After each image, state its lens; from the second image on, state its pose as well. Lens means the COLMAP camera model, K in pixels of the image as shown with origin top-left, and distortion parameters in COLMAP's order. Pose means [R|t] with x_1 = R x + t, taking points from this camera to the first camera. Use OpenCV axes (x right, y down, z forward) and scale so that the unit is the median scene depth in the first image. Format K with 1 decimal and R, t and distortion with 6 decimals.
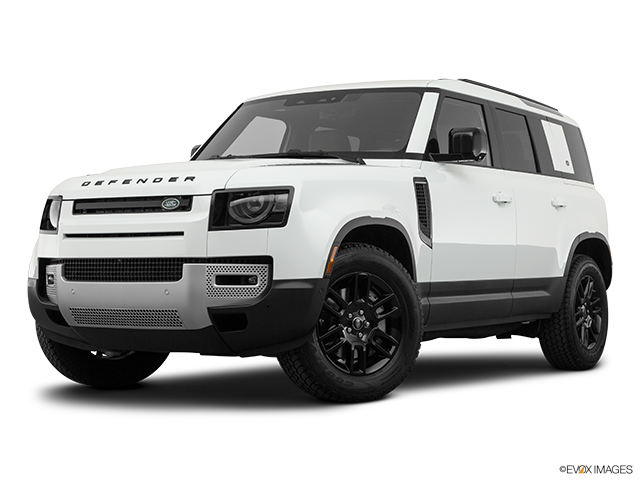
lens RADIAL K [[1324.1, 0, 319.7], [0, 1324.1, 235.3], [0, 0, 1]] dist [0.089943, 0.000000]
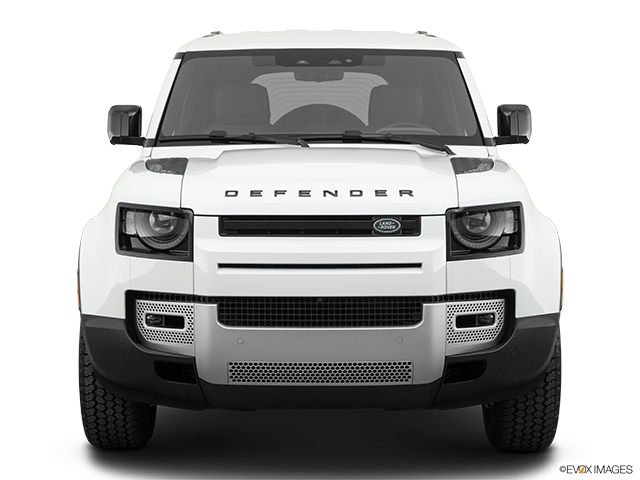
lens RADIAL K [[1597.1, 0, 317.7], [0, 1597.1, 237.4], [0, 0, 1]] dist [0.031294, 0.000000]
pose [[0.847062, -0.033643, 0.530429, -0.626773], [-0.012319, 0.996484, 0.082876, -0.091525], [-0.531352, -0.076736, 0.843669, 0.221077]]
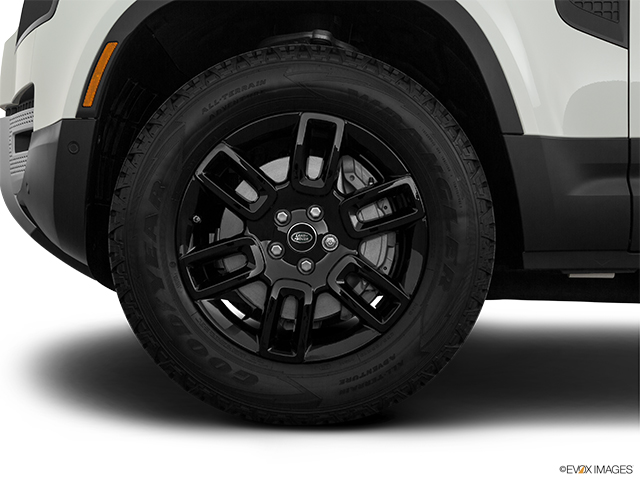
lens RADIAL K [[622.6, 0, 319.3], [0, 622.6, 240.0], [0, 0, 1]] dist [-0.055385, 0.000000]
pose [[0.835290, 0.066485, -0.545775, 0.140864], [-0.067826, 0.997540, 0.017712, 0.063793], [0.545610, 0.022223, 0.837745, 0.840058]]
